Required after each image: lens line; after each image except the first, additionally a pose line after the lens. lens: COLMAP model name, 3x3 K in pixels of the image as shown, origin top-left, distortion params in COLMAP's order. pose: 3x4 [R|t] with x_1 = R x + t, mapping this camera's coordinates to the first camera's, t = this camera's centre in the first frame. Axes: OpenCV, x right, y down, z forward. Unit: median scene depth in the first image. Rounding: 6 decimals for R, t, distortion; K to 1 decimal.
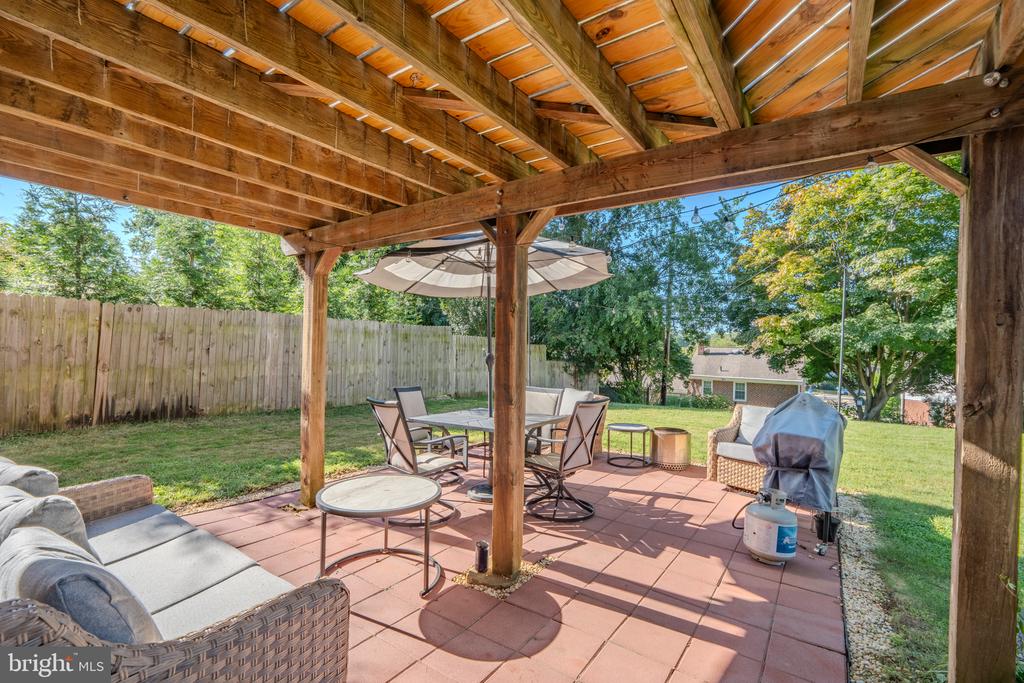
lens RADIAL K [[452.4, 0, 510.8], [0, 452.4, 344.4], [0, 0, 1]] dist [-0.005482, -0.000384]
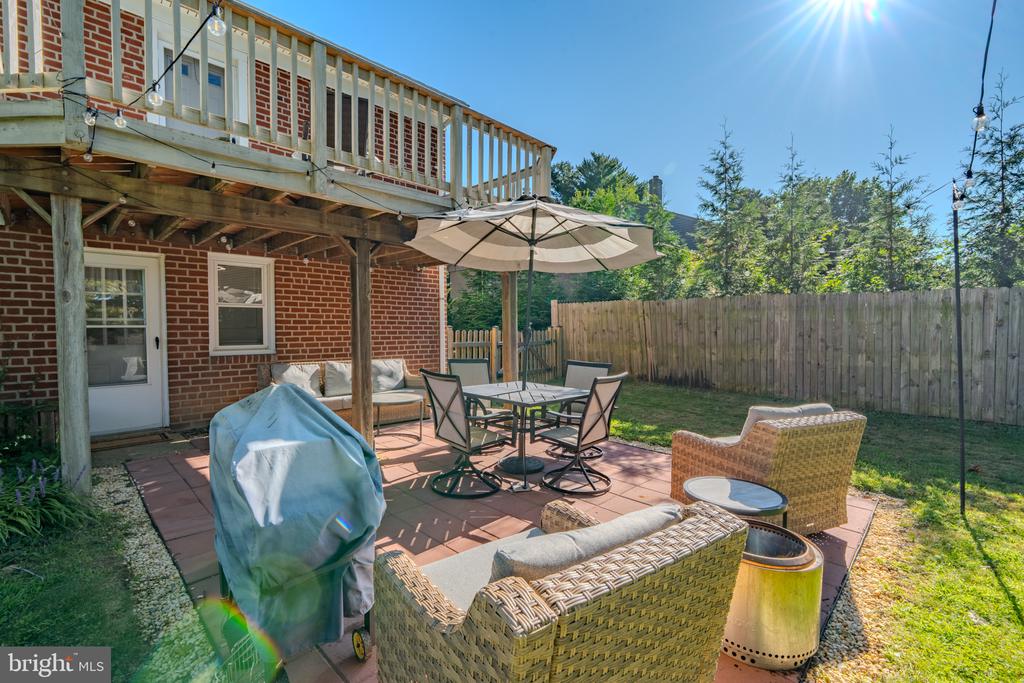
lens RADIAL K [[452.4, 0, 509.5], [0, 452.4, 340.1], [0, 0, 1]] dist [-0.005482, -0.000384]
pose [[-0.159543, 0.006719, -0.987168, 0.567721], [-0.002699, 0.999970, 0.007242, 0.024181], [0.987187, 0.003820, -0.159520, 0.669908]]
